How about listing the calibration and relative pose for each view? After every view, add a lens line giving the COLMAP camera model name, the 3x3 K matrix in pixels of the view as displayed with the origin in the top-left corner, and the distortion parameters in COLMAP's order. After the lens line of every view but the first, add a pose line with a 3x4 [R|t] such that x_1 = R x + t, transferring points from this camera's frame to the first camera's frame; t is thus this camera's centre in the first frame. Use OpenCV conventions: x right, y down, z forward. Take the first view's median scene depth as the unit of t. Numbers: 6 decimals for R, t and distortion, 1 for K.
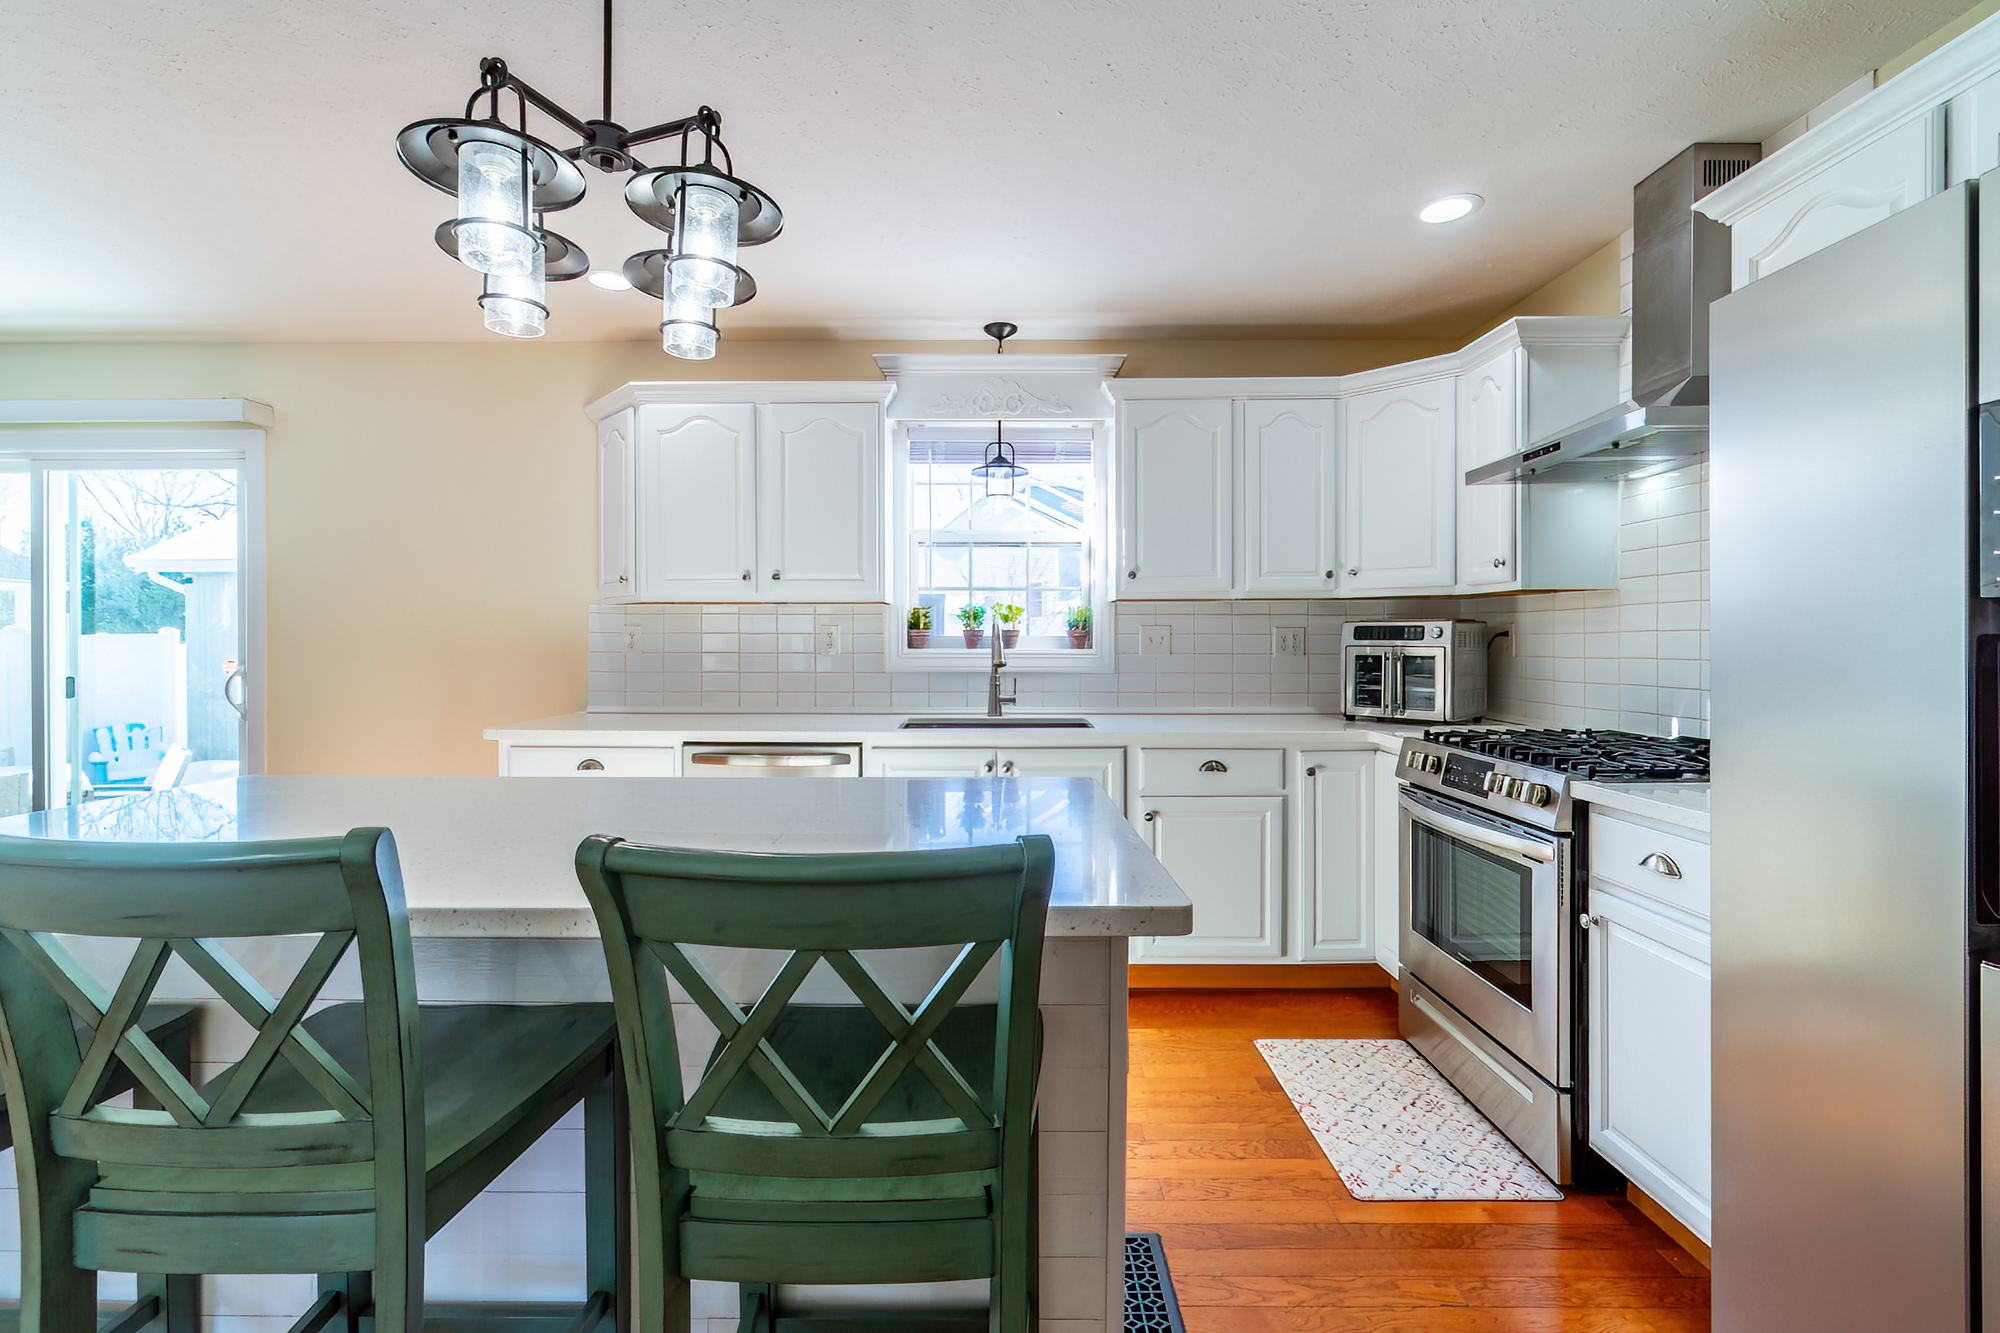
lens RADIAL K [[869.4, 0, 996.7], [0, 869.4, 647.8], [0, 0, 1]] dist [-0.005299, 0.001501]
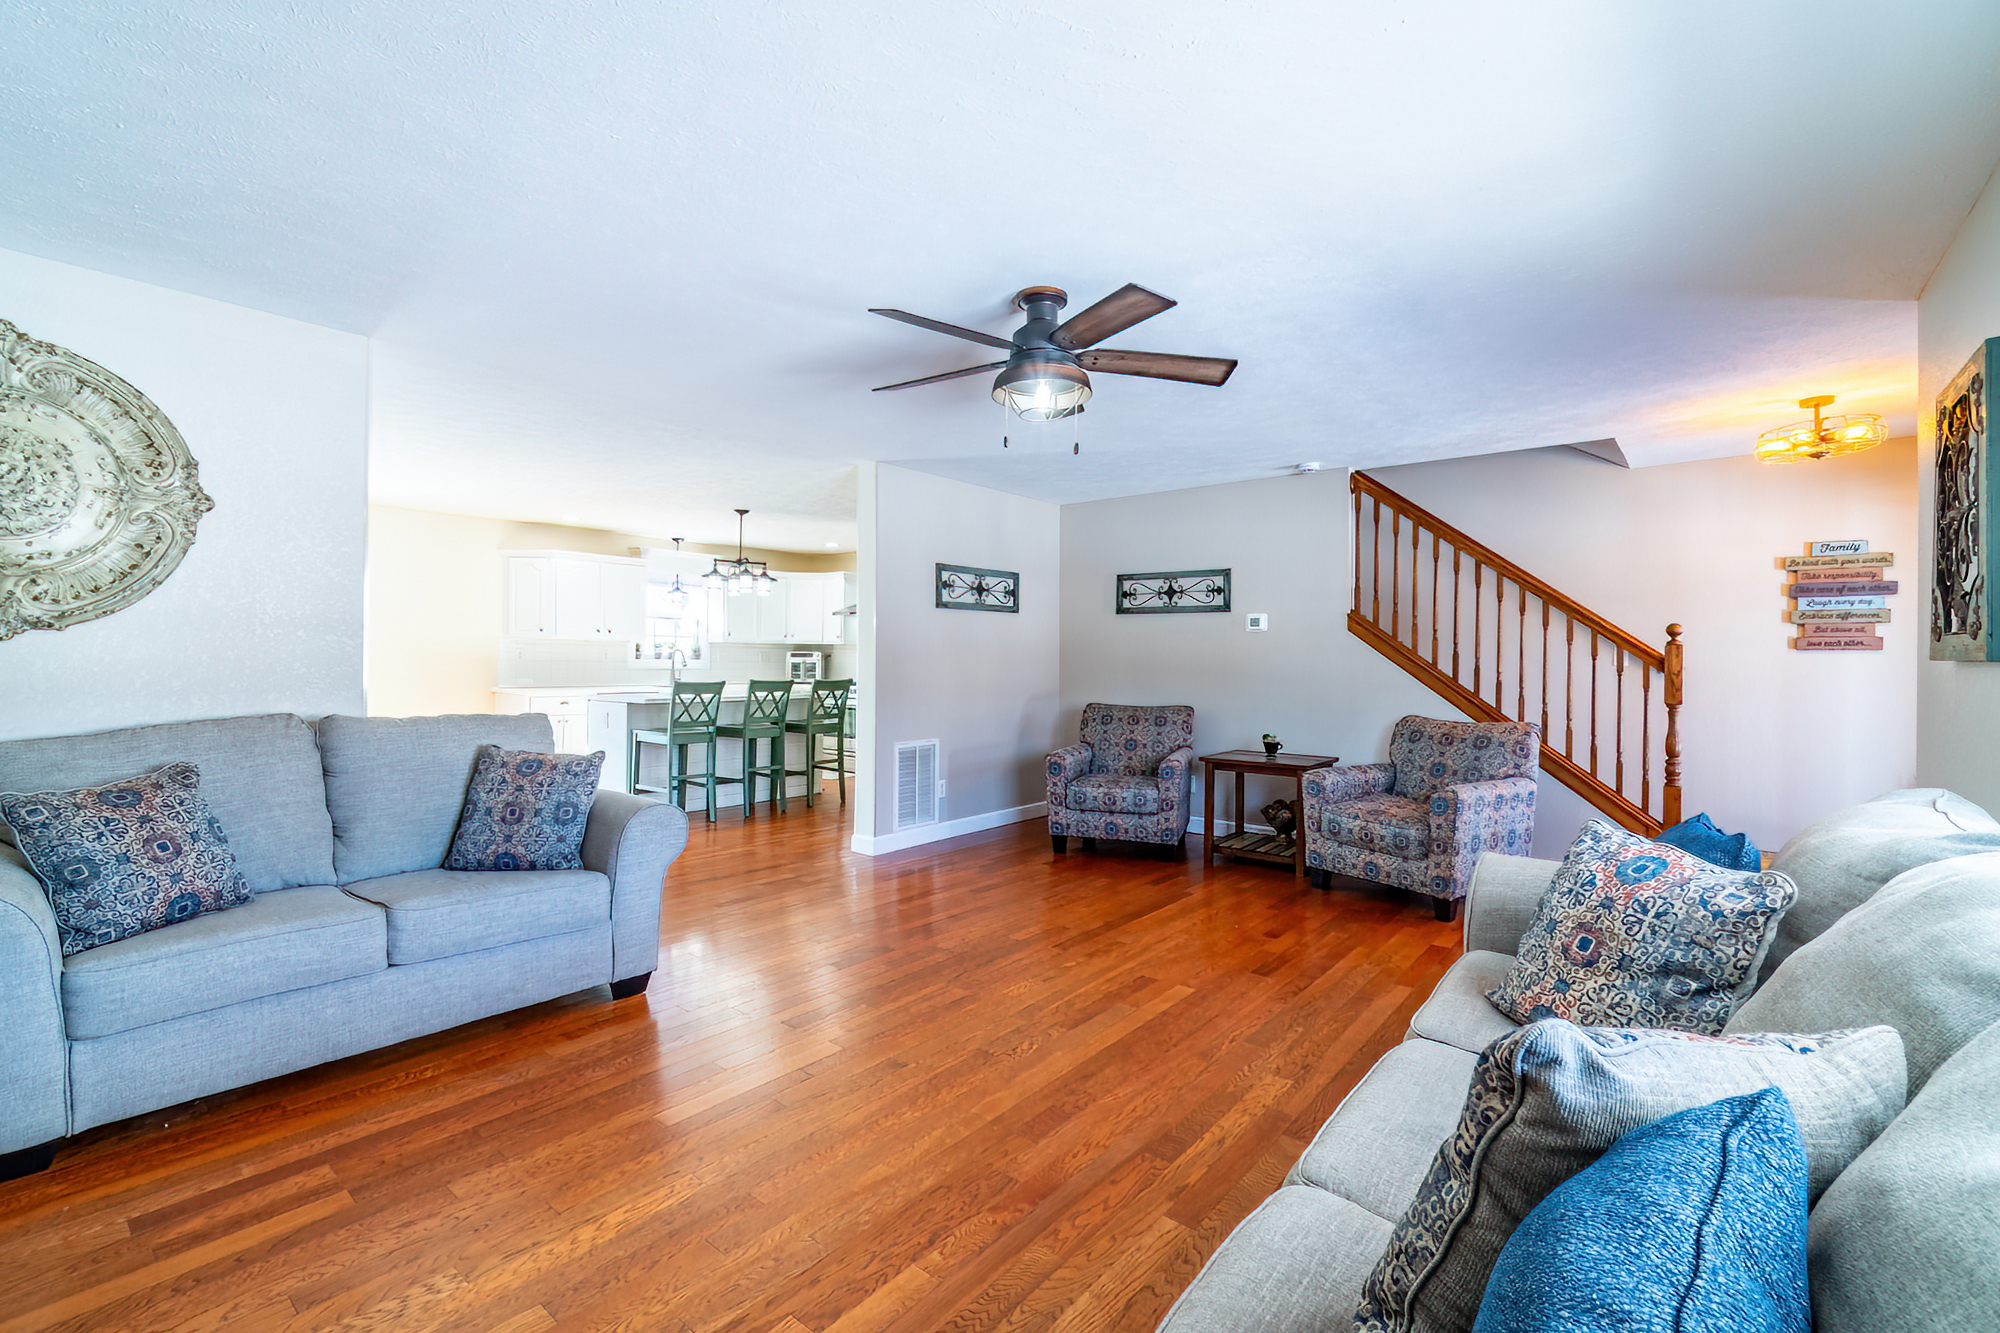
lens RADIAL K [[869.4, 0, 985.4], [0, 869.4, 663.5], [0, 0, 1]] dist [-0.005299, 0.001501]
pose [[0.639613, 0.002229, 0.768694, -1.485312], [-0.002178, 0.999997, -0.001088, 0.014031], [-0.768694, -0.000978, 0.639616, -1.466980]]
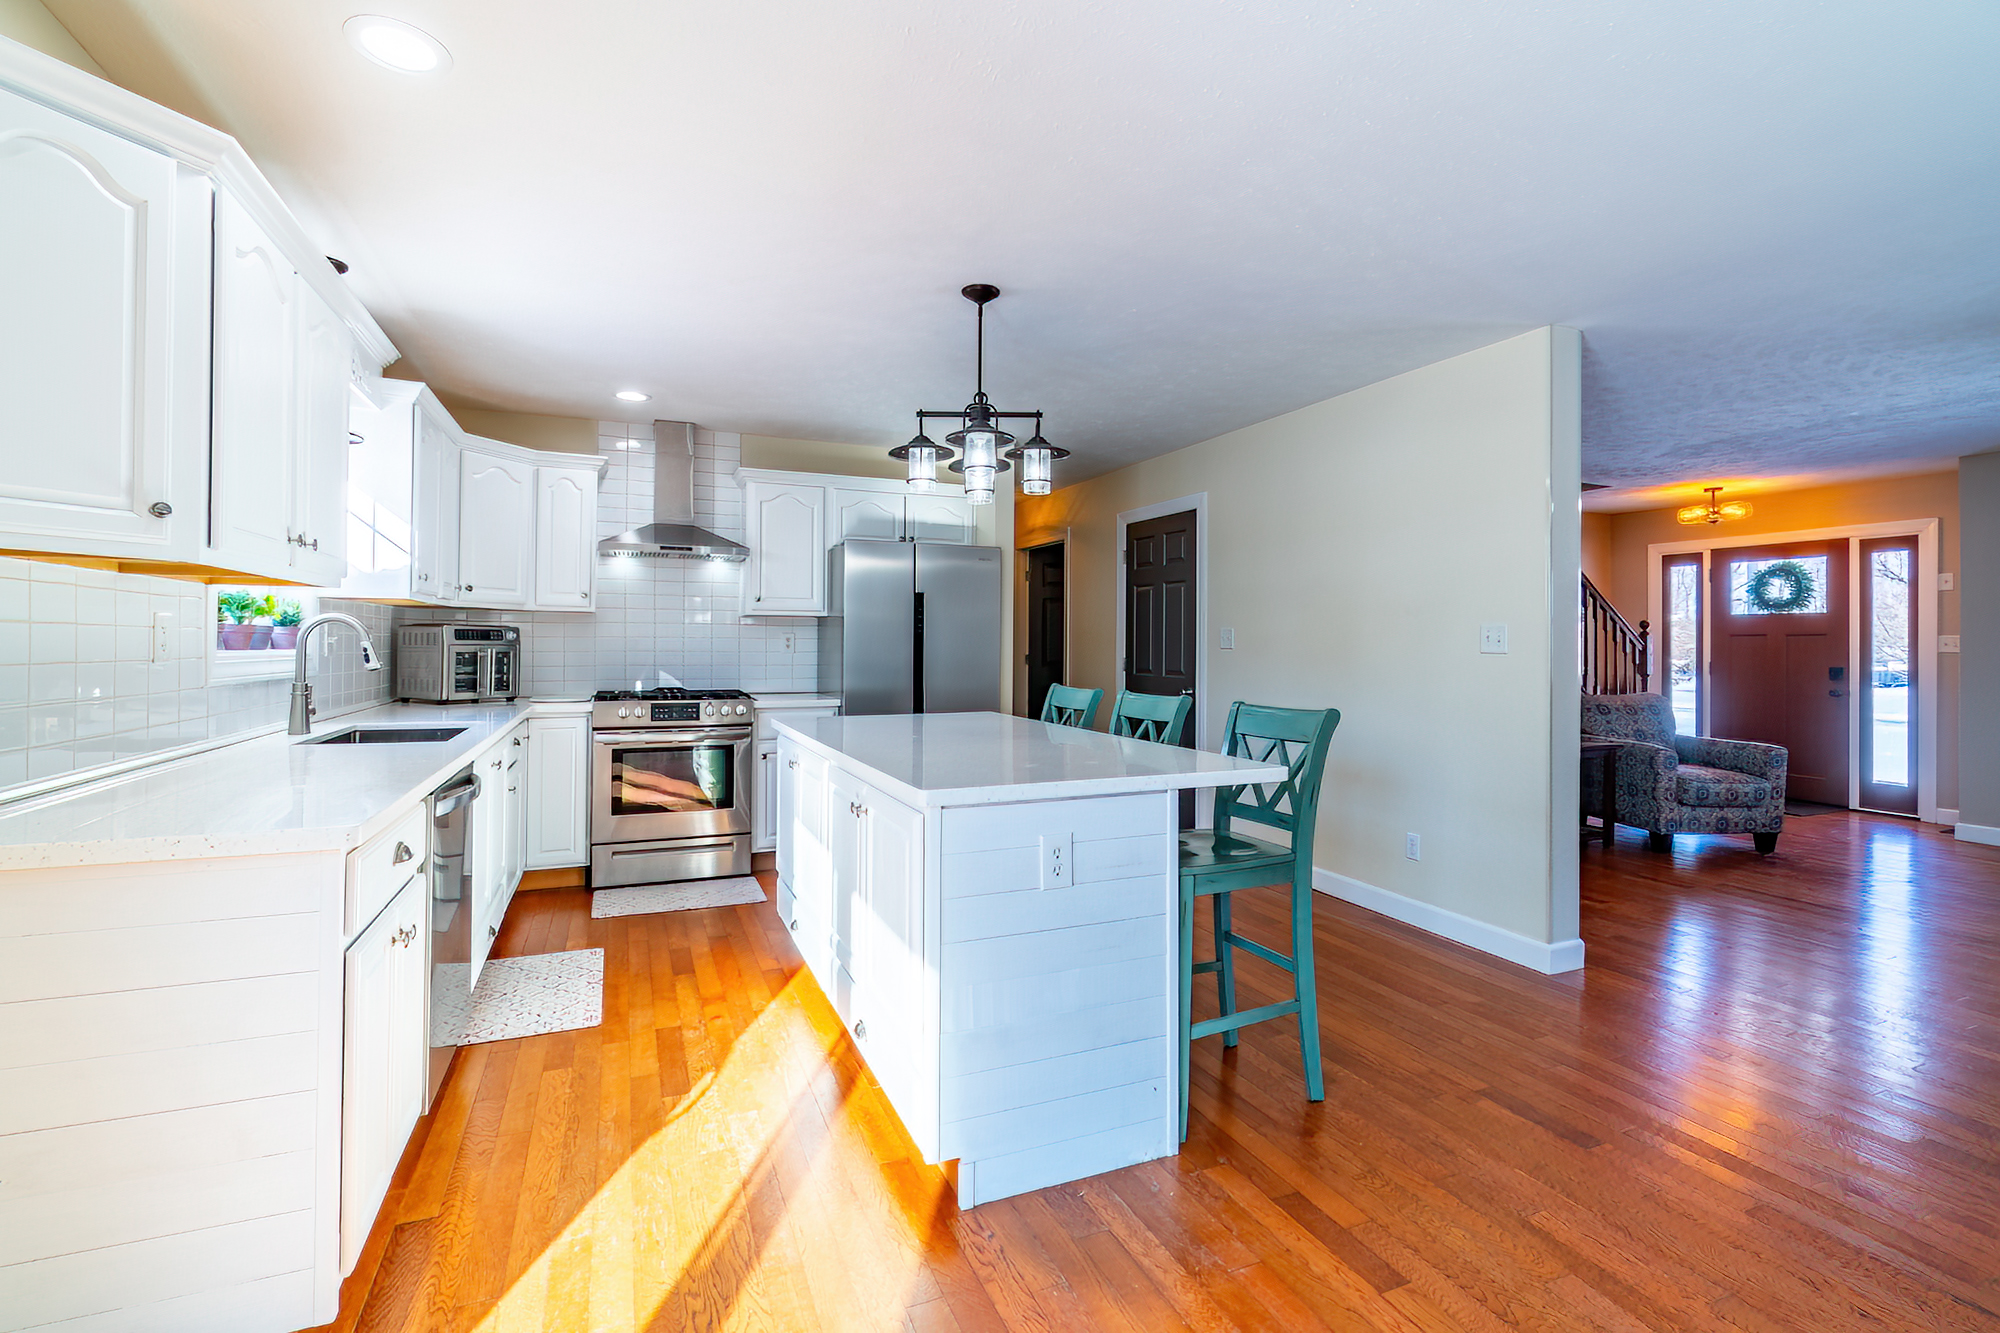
lens RADIAL K [[869.4, 0, 980.6], [0, 869.4, 639.8], [0, 0, 1]] dist [-0.005299, 0.001501]
pose [[-0.378091, 0.002437, 0.925765, -1.030836], [0.001797, 0.999997, -0.001898, -0.005823], [-0.925767, 0.000946, -0.378094, 0.761796]]
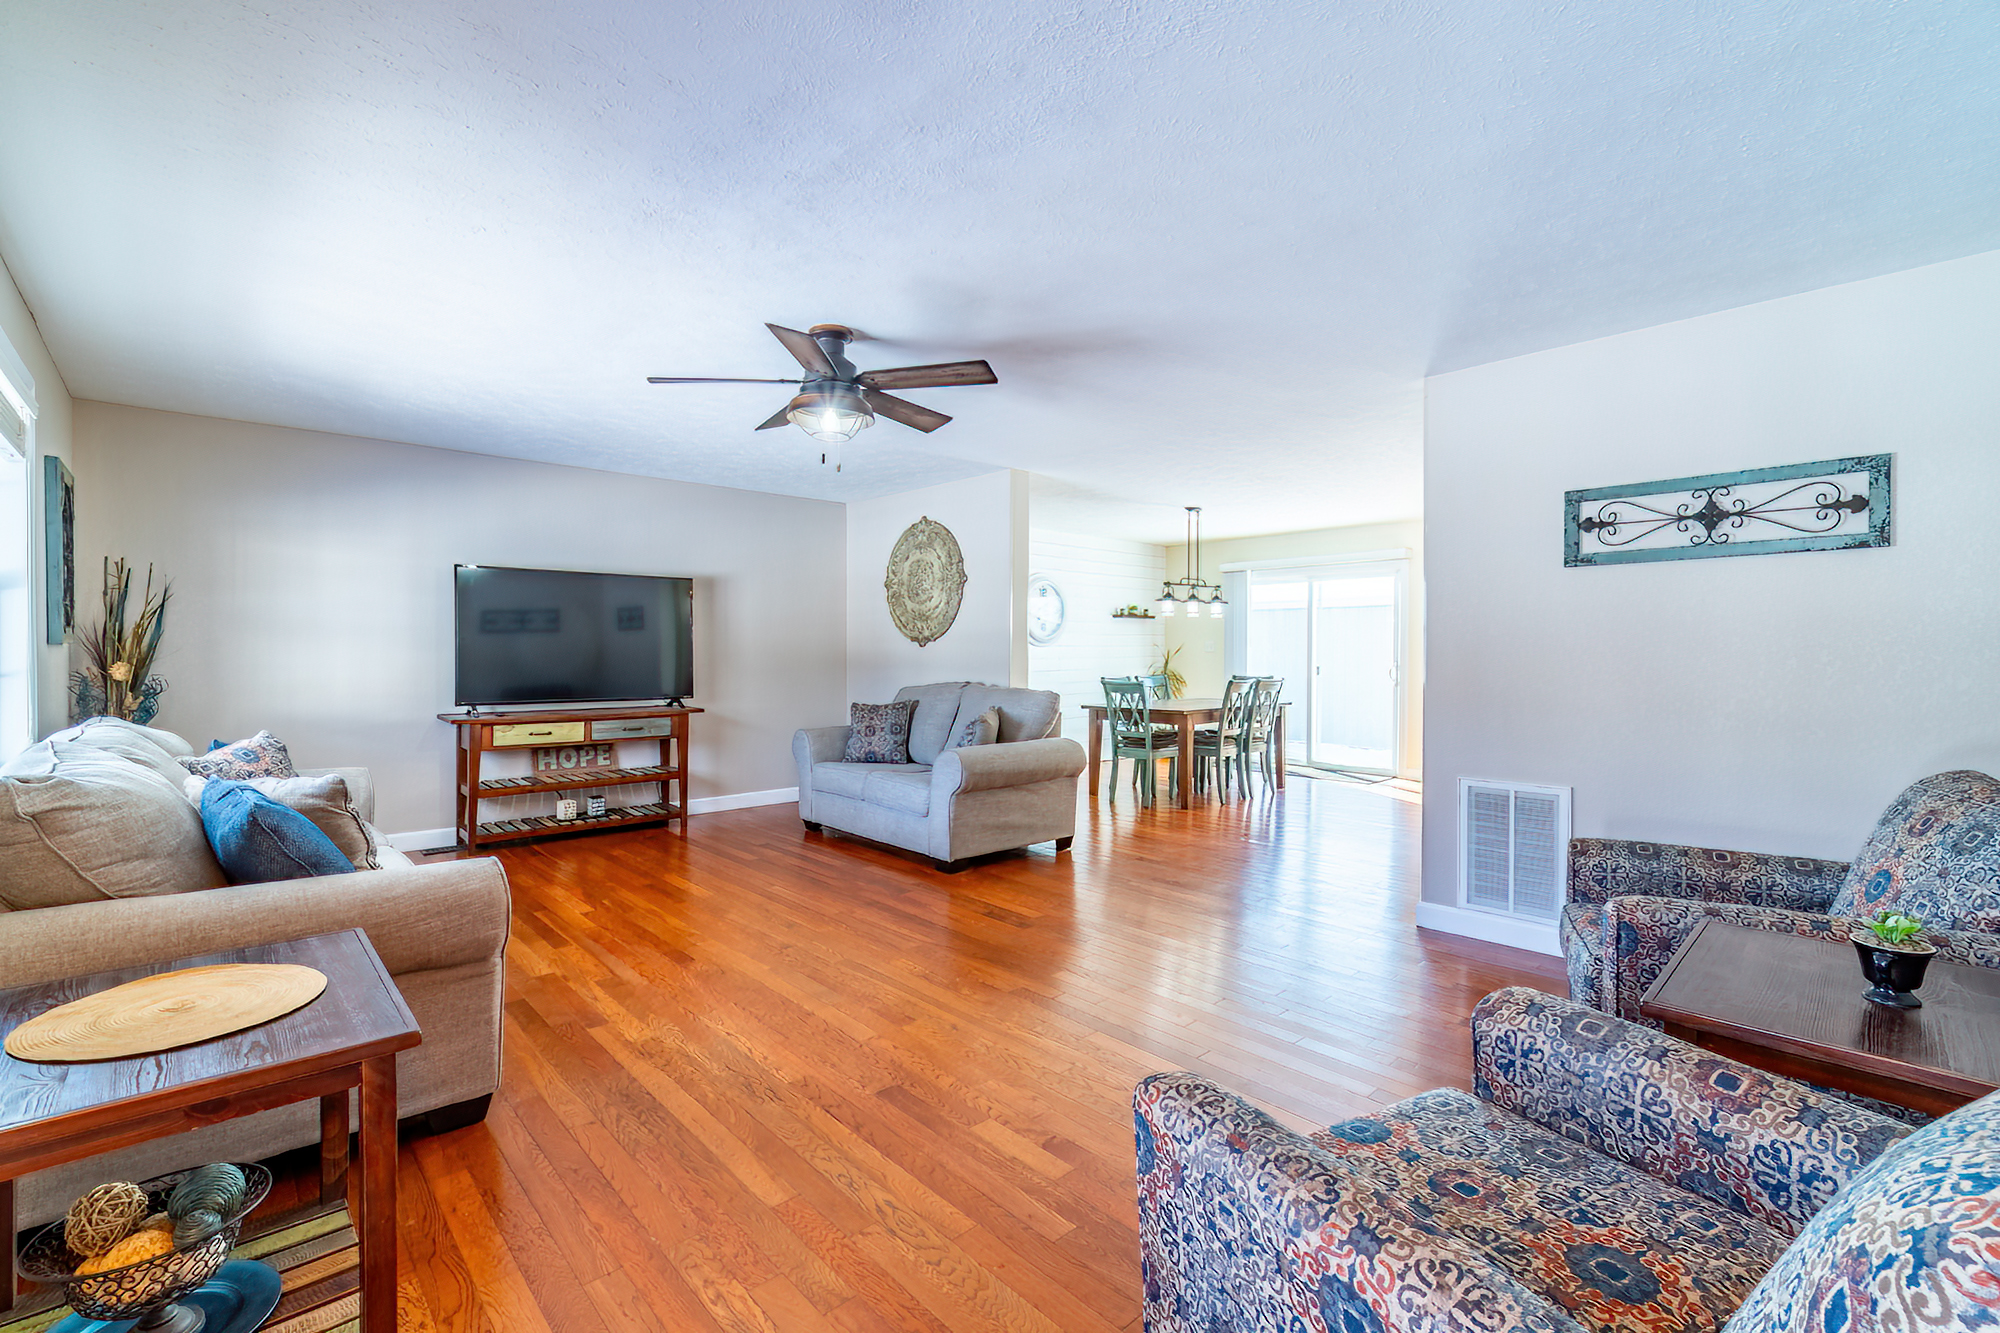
lens RADIAL K [[869.4, 0, 974.3], [0, 869.4, 660.1], [0, 0, 1]] dist [-0.005299, 0.001501]
pose [[0.666945, 0.011322, -0.745021, 0.123879], [-0.008664, 0.999935, 0.007440, 0.010039], [0.745057, 0.001493, 0.666999, -1.495759]]
